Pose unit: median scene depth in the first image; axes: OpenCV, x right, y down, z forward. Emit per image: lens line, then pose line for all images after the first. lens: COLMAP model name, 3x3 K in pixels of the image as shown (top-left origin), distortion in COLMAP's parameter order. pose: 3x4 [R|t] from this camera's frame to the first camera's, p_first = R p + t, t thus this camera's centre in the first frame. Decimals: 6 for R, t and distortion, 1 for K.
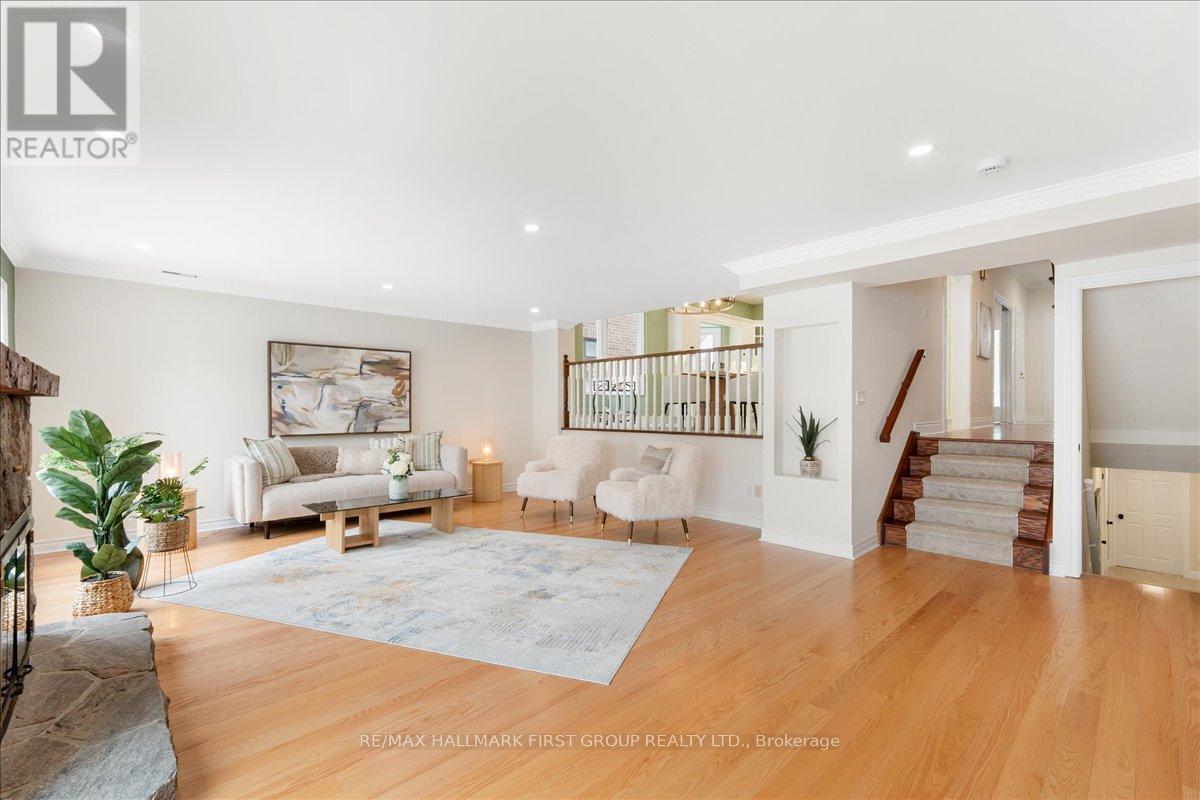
lens RADIAL K [[502.1, 0, 598.2], [0, 502.1, 406.3], [0, 0, 1]] dist [0.003729, 0.000415]
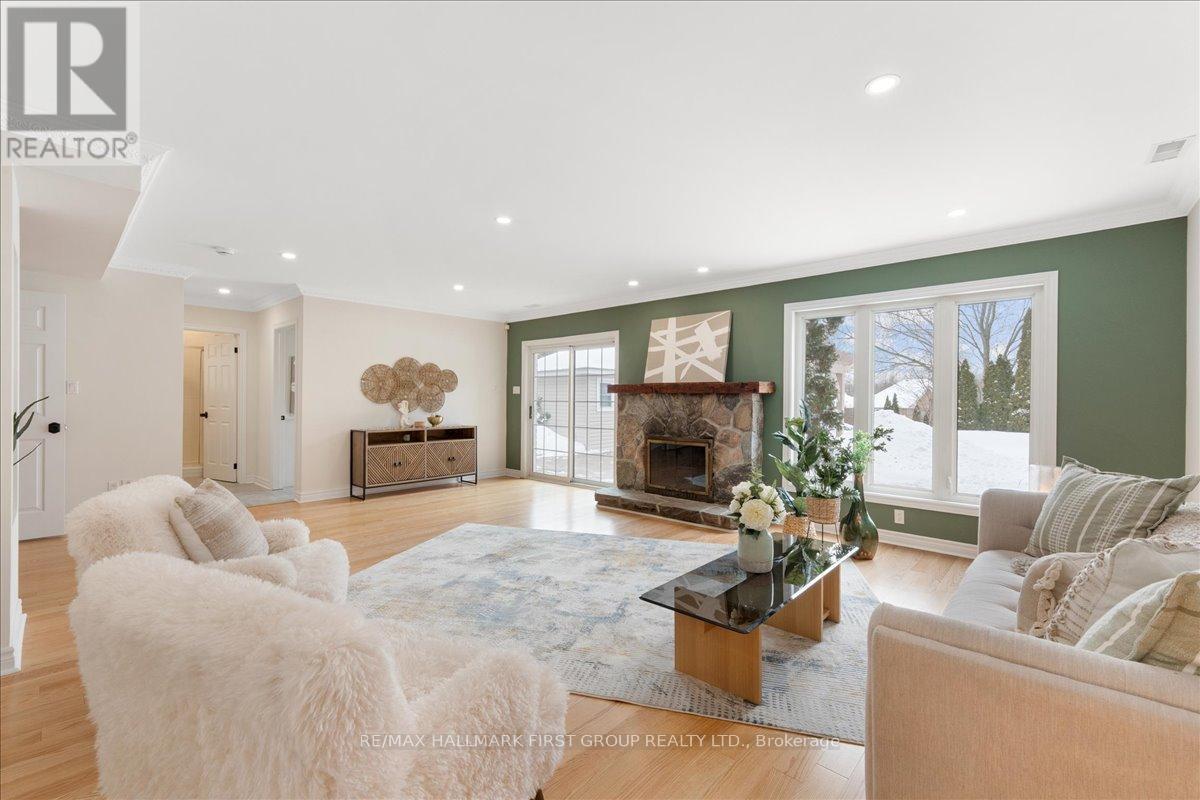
lens RADIAL K [[502.1, 0, 604.4], [0, 502.1, 401.4], [0, 0, 1]] dist [0.003729, 0.000415]
pose [[-0.997445, -0.006499, -0.071139, -0.259666], [-0.007062, 0.999946, 0.007666, 0.001866], [0.071085, 0.008149, -0.997437, 1.996587]]
